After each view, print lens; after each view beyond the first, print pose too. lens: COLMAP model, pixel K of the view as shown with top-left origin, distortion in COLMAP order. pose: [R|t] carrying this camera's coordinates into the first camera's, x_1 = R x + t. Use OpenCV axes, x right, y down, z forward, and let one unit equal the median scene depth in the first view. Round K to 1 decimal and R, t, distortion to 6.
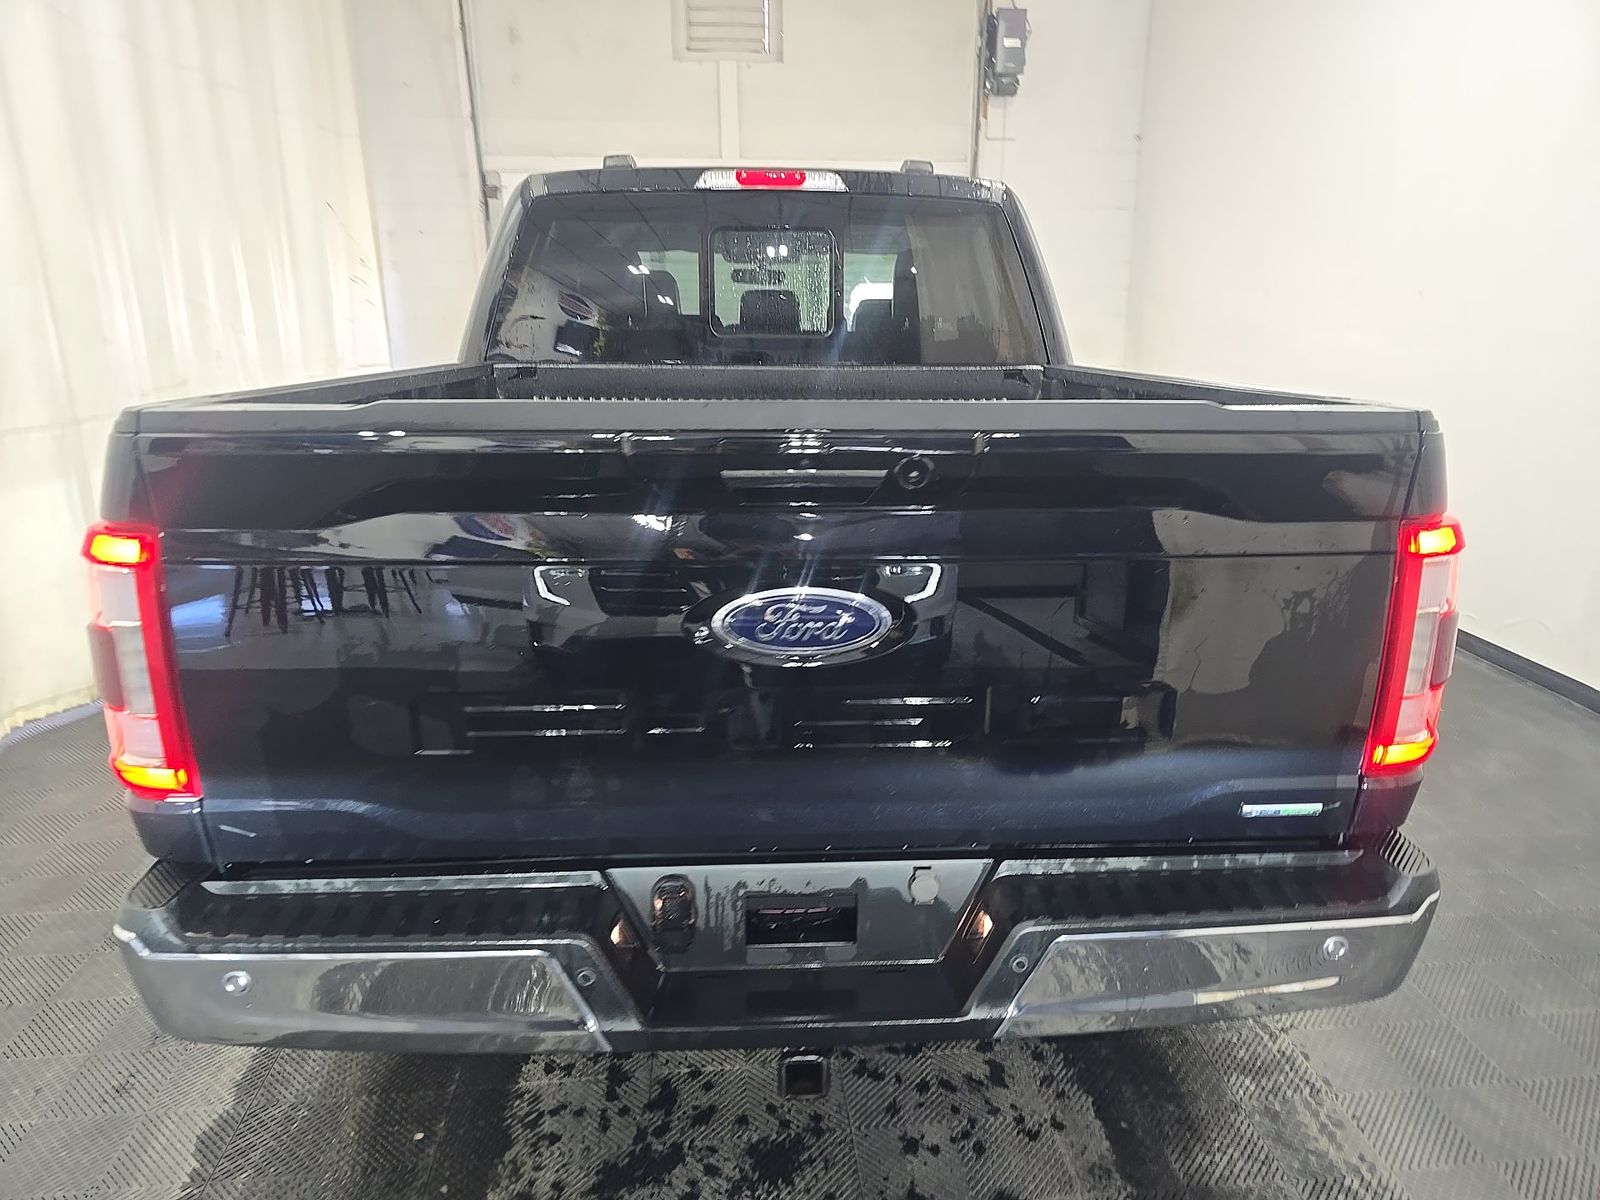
lens RADIAL K [[1082.0, 0, 816.1], [0, 1082.0, 599.3], [0, 0, 1]] dist [0.000766, -0.005081]
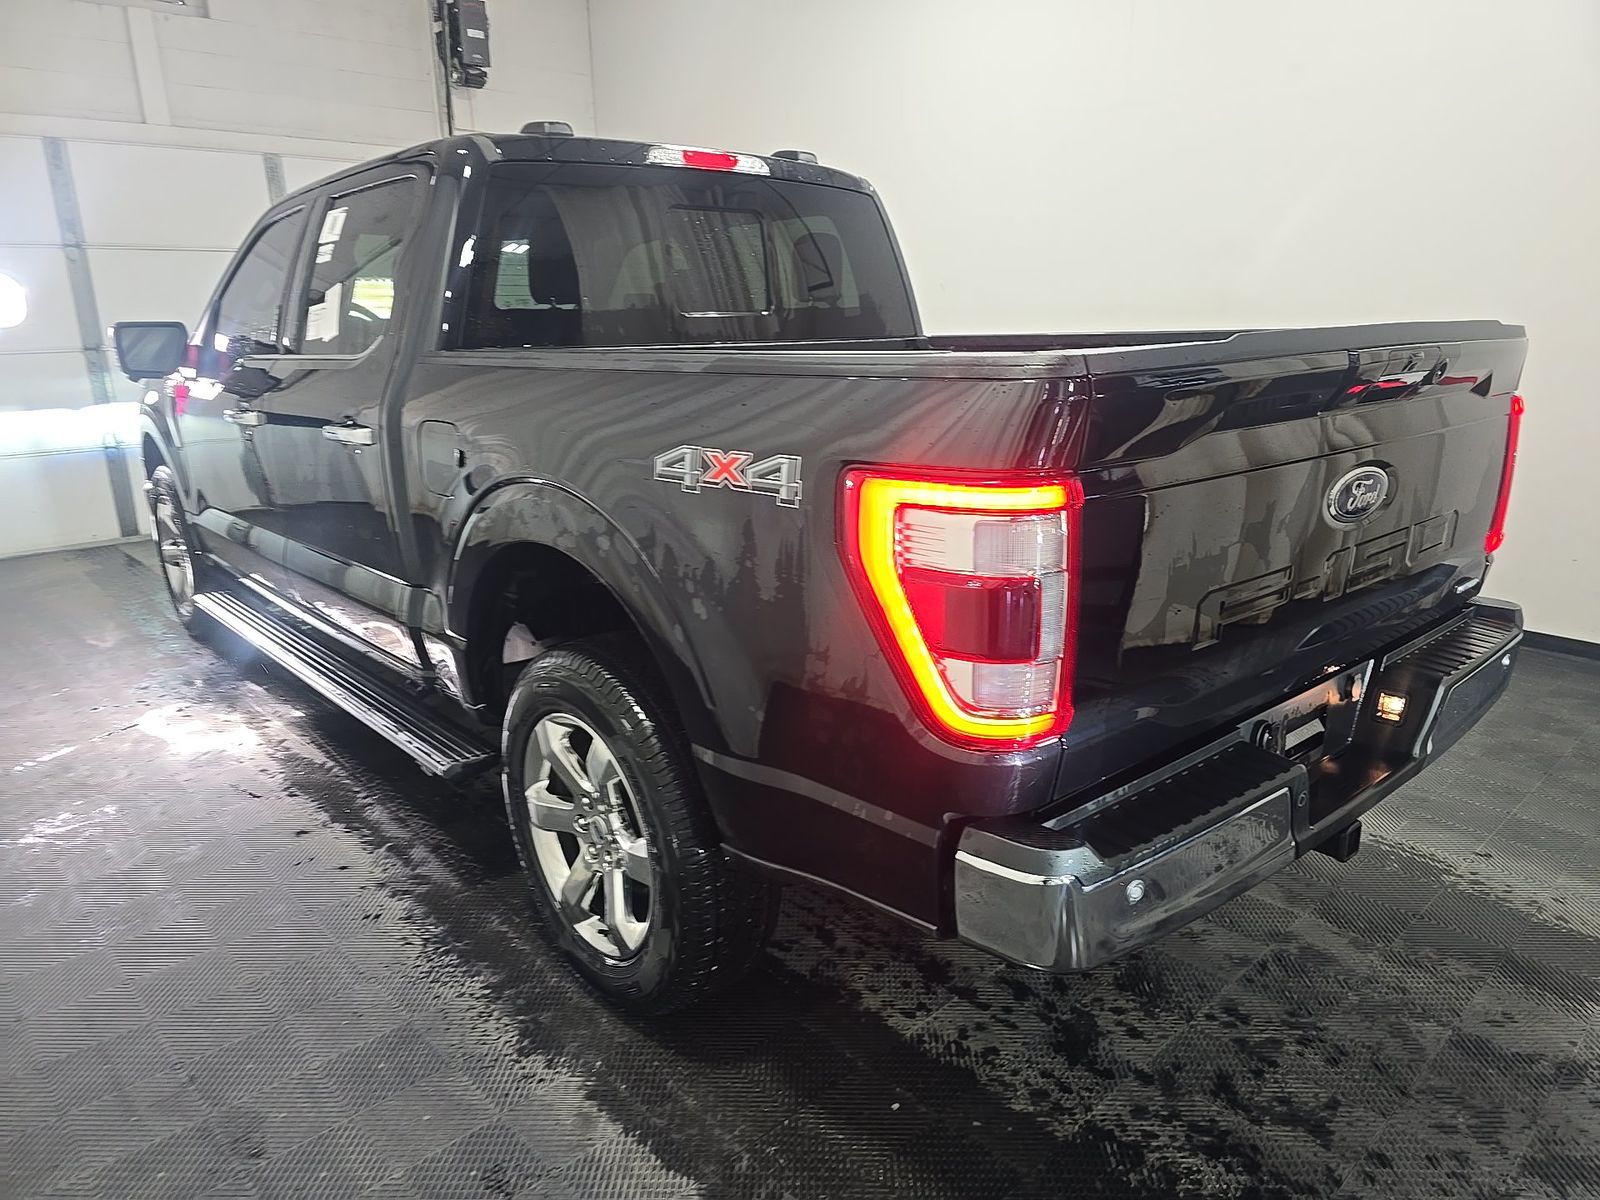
lens RADIAL K [[1082.0, 0, 812.6], [0, 1082.0, 595.9], [0, 0, 1]] dist [0.000766, -0.005081]
pose [[0.792588, -0.163282, 0.587489, -0.630519], [0.167205, 0.984747, 0.048114, -0.016495], [-0.586384, 0.060097, 0.807801, 0.144016]]
